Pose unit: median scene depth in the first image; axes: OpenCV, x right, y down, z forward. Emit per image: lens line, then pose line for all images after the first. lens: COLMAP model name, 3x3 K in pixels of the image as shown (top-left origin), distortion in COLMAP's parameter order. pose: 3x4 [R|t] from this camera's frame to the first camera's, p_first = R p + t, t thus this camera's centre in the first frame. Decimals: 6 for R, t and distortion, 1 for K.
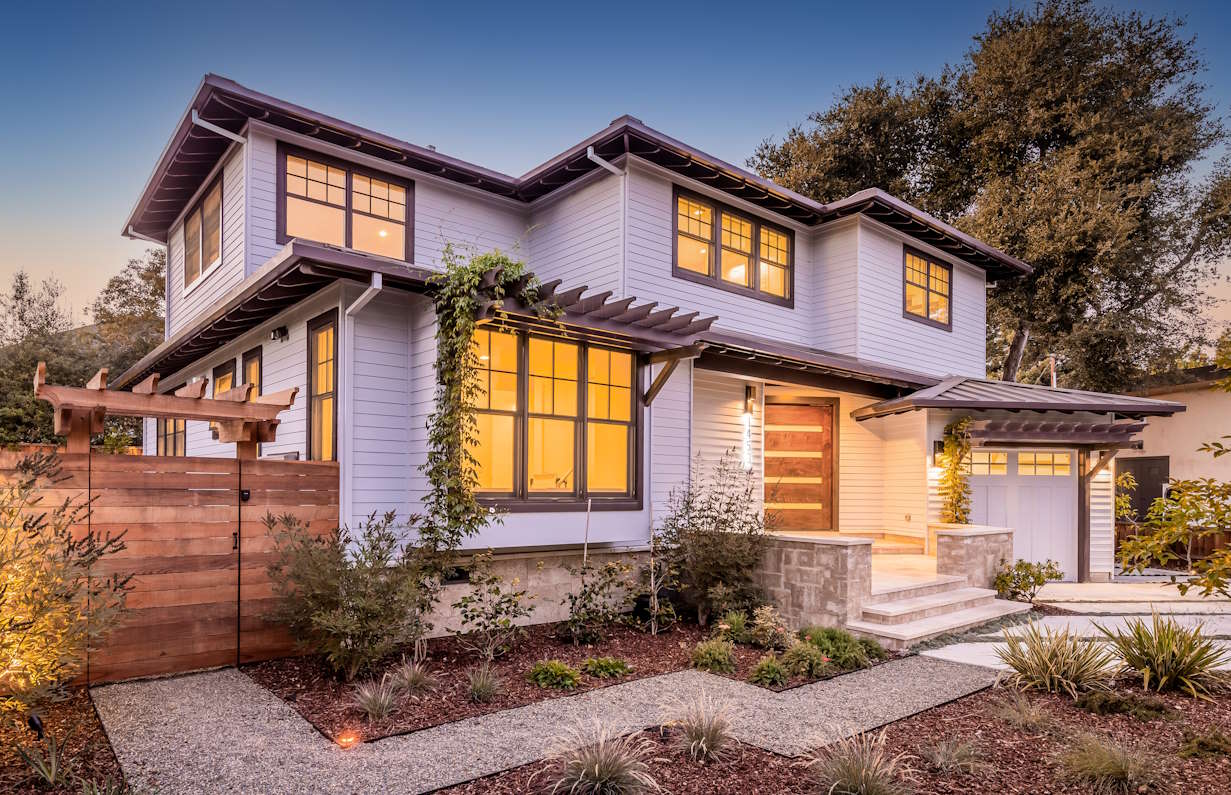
lens RADIAL K [[643.0, 0, 576.2], [0, 643.0, 477.7], [0, 0, 1]] dist [-0.016593, 0.000304]
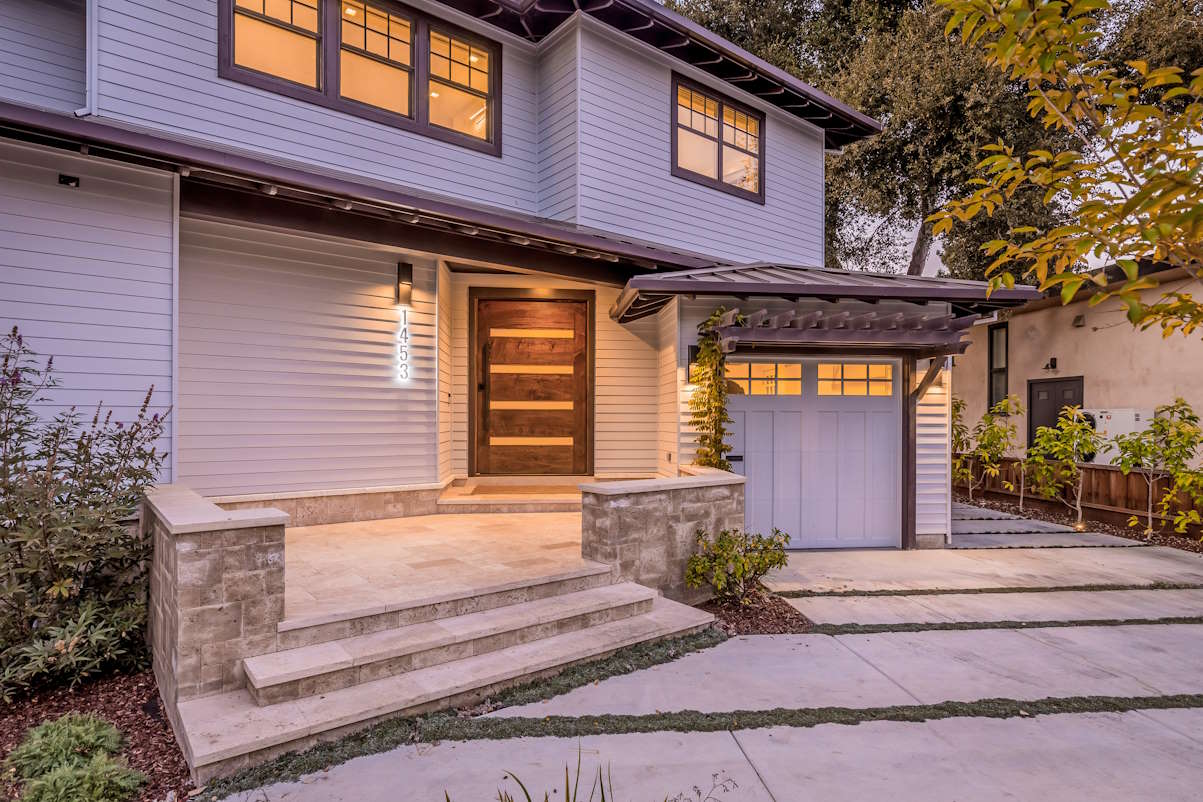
lens RADIAL K [[640.3, 0, 601.5], [0, 640.3, 411.1], [0, 0, 1]] dist [0.006444, -0.003997]
pose [[0.998737, -0.006342, 0.049835, 0.422142], [0.006251, 0.999979, 0.001981, 0.010461], [-0.049847, -0.001667, 0.998755, 0.310439]]
